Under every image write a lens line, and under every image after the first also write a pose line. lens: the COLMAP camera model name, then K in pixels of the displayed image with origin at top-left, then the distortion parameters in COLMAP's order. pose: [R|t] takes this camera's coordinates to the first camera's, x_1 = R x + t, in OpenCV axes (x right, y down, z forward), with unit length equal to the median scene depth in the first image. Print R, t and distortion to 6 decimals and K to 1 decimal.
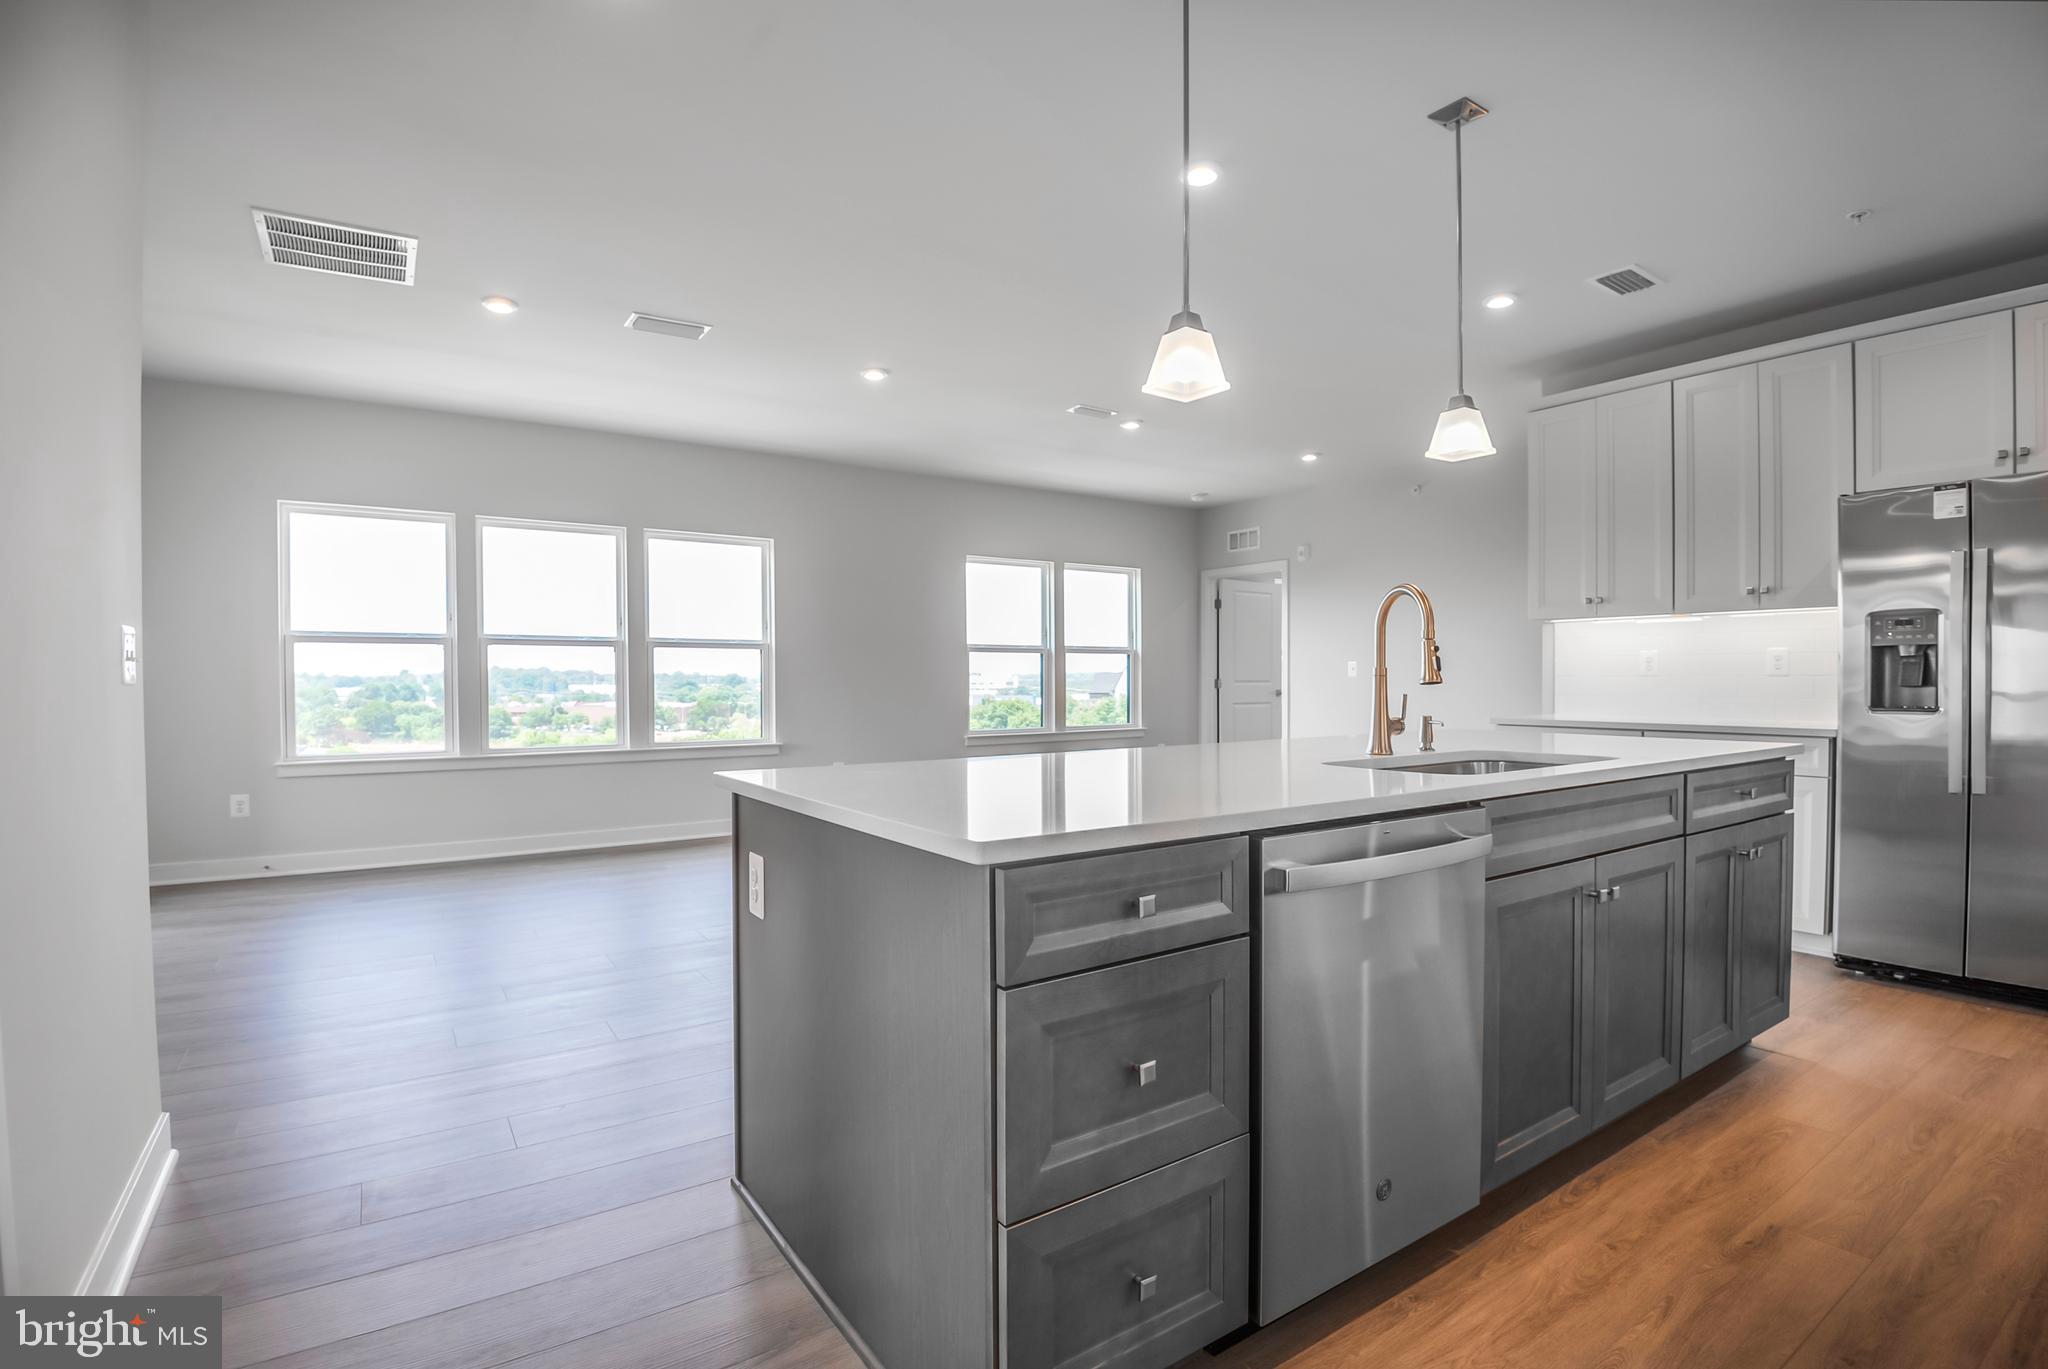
lens RADIAL K [[963.3, 0, 1030.8], [0, 963.3, 696.6], [0, 0, 1]] dist [-0.038499, -0.000489]
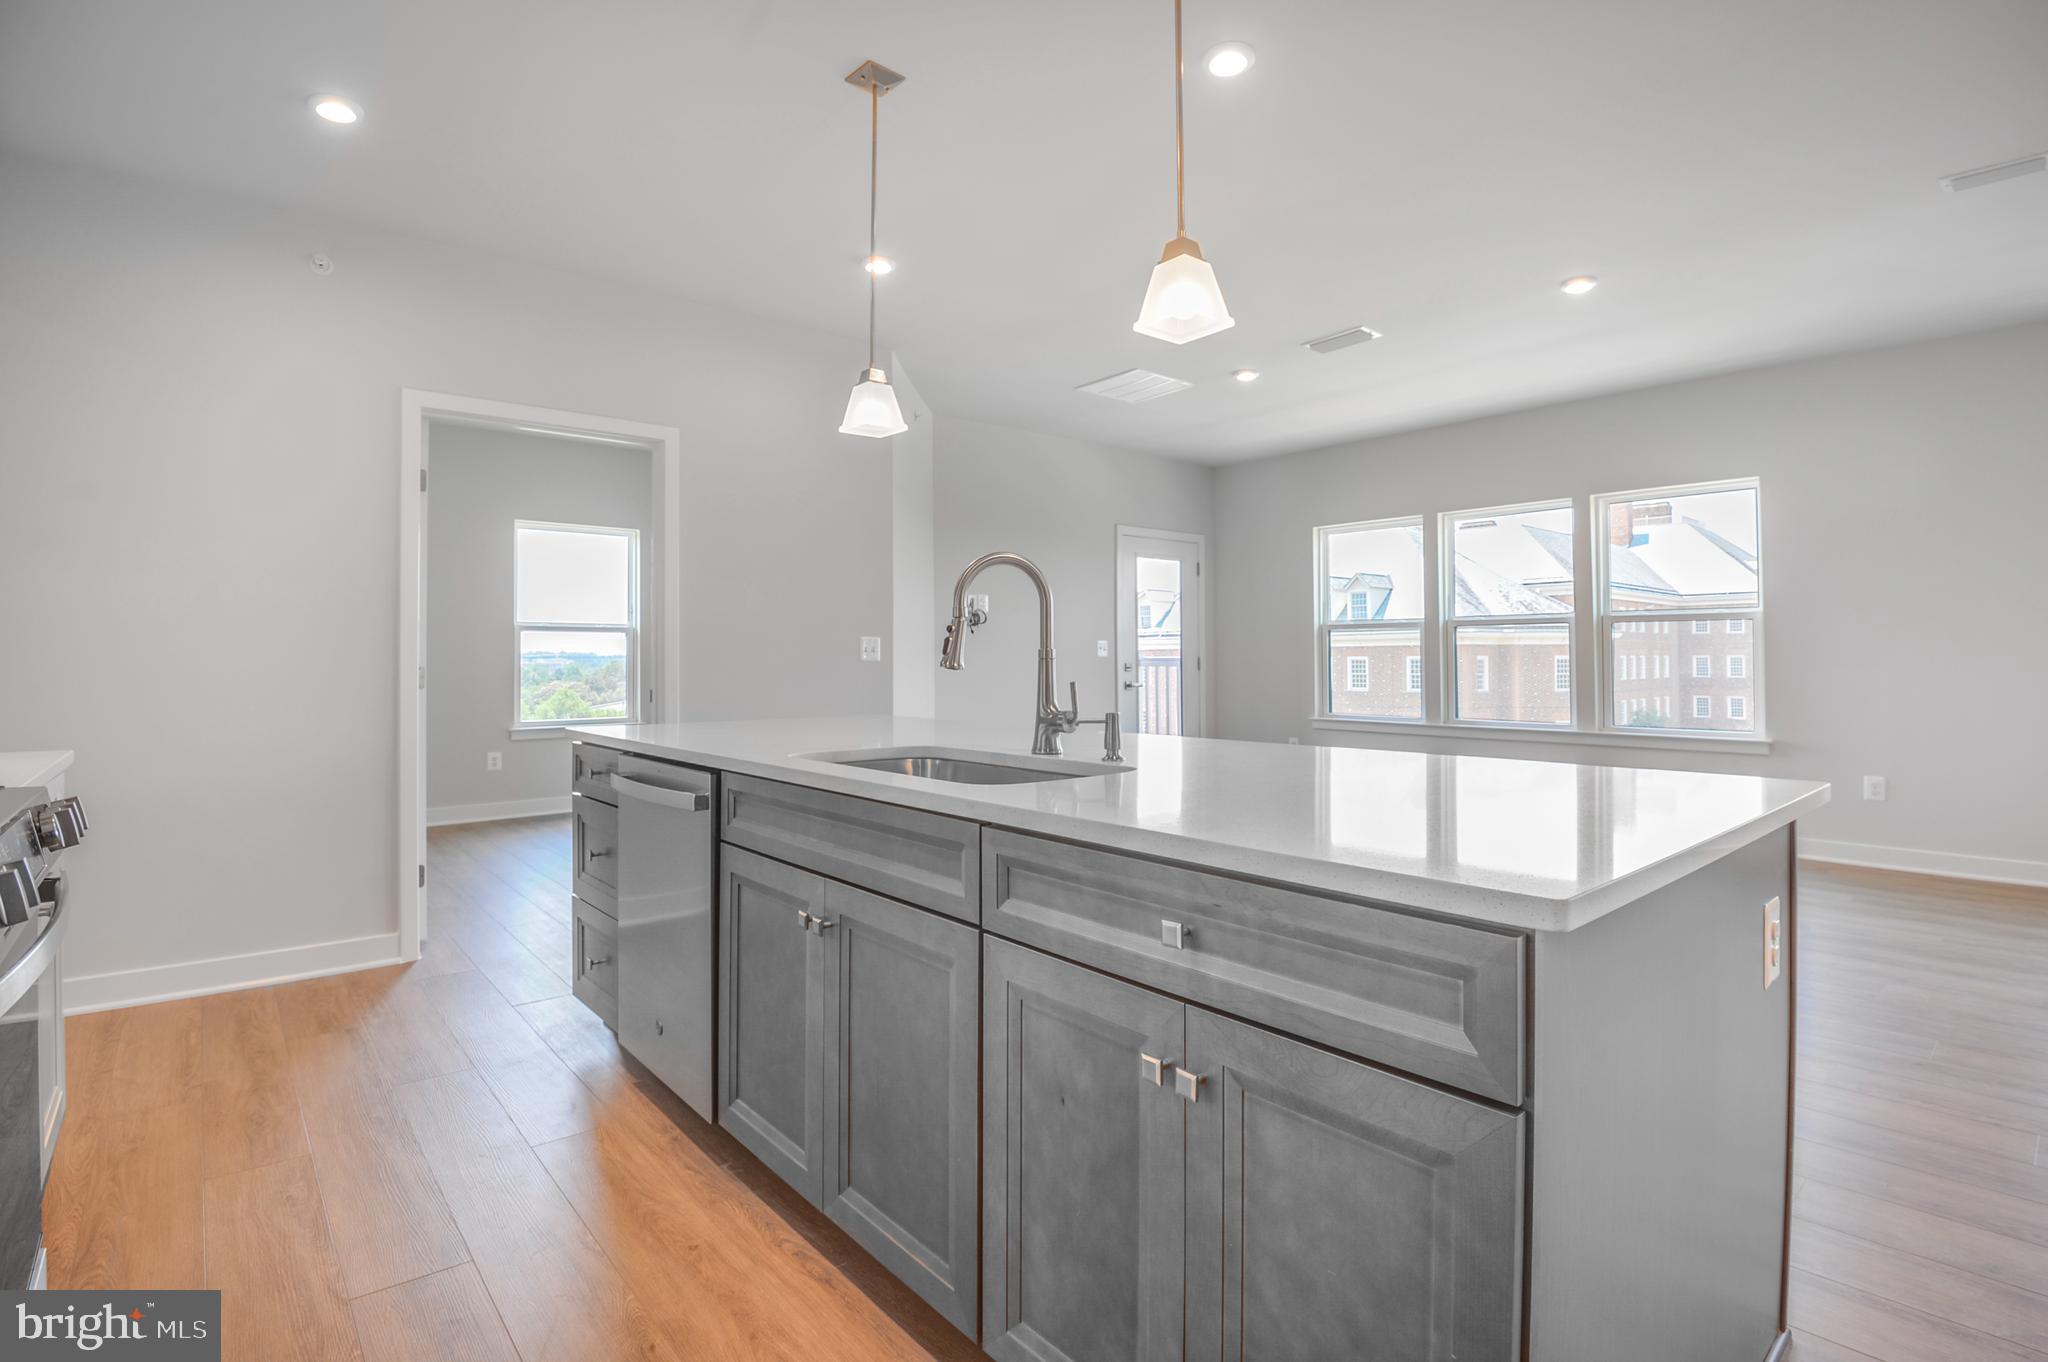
lens RADIAL K [[968.8, 0, 1028.2], [0, 968.8, 676.5], [0, 0, 1]] dist [-0.027334, -0.010498]
pose [[0.116898, 0.020312, -0.992936, 0.857208], [-0.015530, 0.999706, 0.018622, -0.015733], [0.993023, 0.013244, 0.117179, 0.640483]]
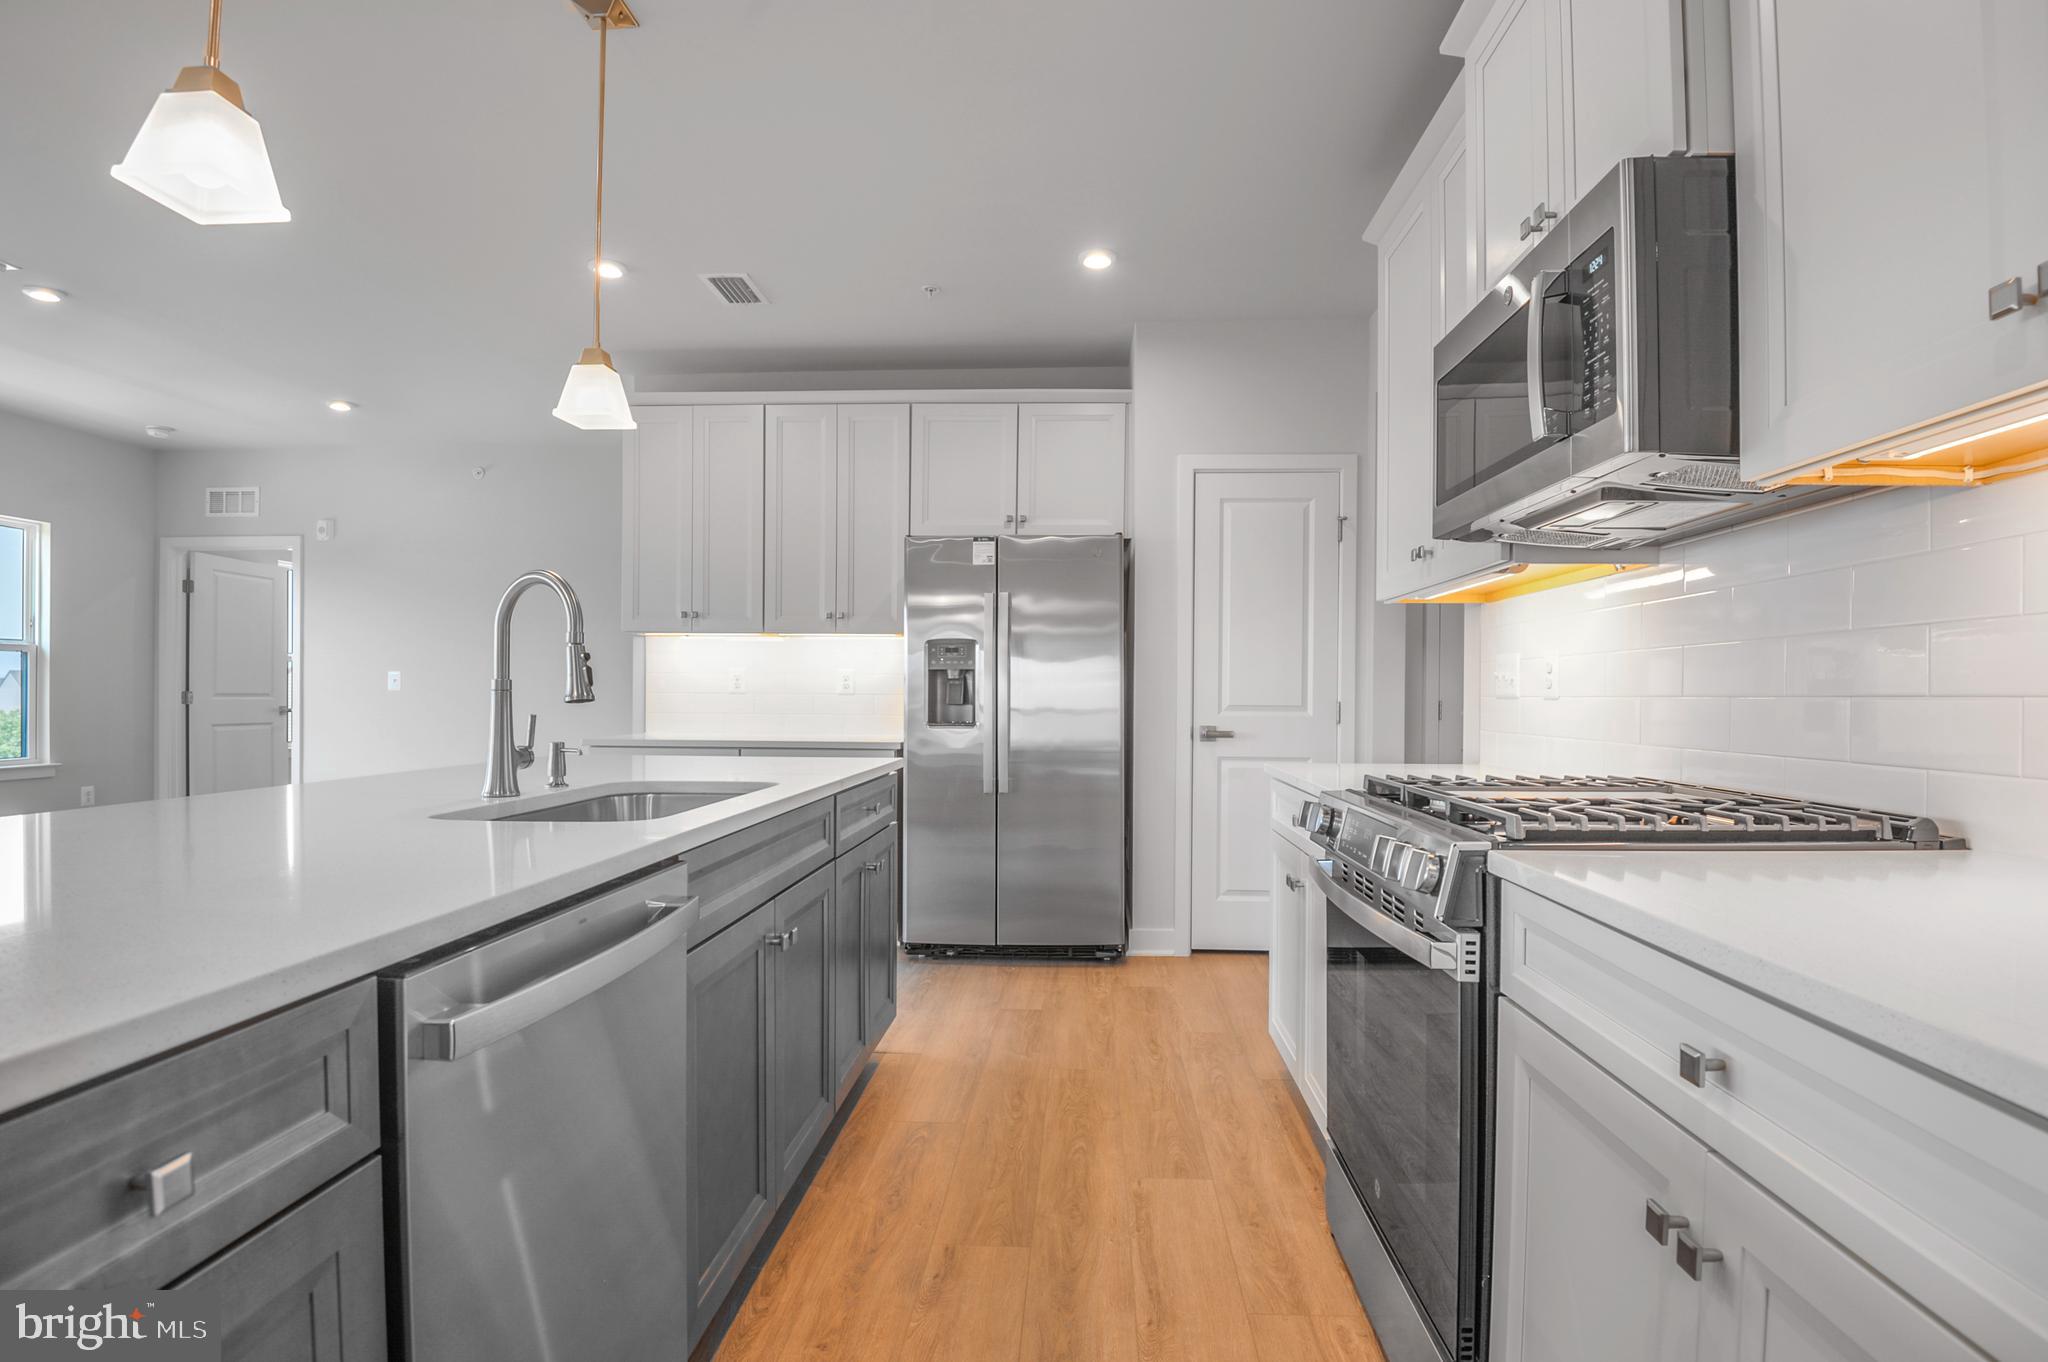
lens RADIAL K [[1001.8, 0, 1025.9], [0, 1001.8, 699.6], [0, 0, 1]] dist [-0.002717, -0.022313]
pose [[0.615567, 0.005449, 0.788066, 0.000851], [0.004436, 0.999936, -0.010379, -0.003522], [-0.788072, 0.009885, 0.615503, 0.141765]]
